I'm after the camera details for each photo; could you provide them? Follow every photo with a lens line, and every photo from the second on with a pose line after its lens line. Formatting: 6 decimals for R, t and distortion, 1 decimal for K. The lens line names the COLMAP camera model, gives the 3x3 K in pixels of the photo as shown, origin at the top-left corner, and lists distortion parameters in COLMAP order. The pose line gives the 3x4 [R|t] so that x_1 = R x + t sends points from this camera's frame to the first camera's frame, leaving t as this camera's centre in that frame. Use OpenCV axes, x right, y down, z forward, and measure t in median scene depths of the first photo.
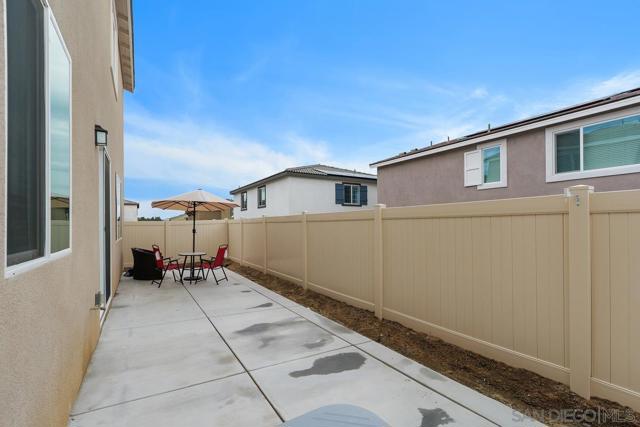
lens RADIAL K [[292.8, 0, 317.7], [0, 292.8, 219.4], [0, 0, 1]] dist [0.001418, 0.001067]
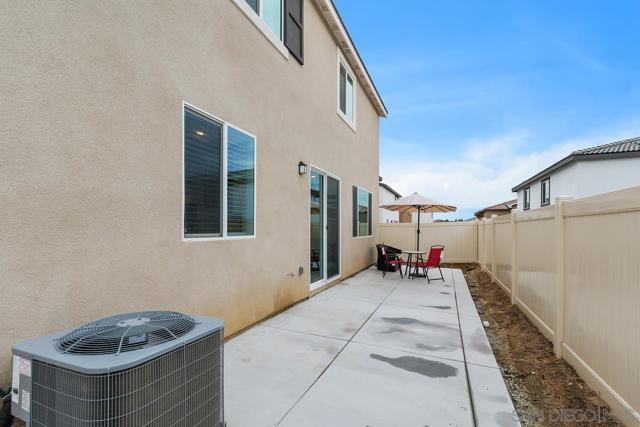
lens RADIAL K [[292.8, 0, 311.7], [0, 292.8, 227.0], [0, 0, 1]] dist [0.001418, 0.001067]
pose [[0.576003, 0.008216, -0.817406, 0.450130], [0.006683, 0.999869, 0.014760, 0.007332], [0.817420, -0.013965, 0.575873, 0.099407]]
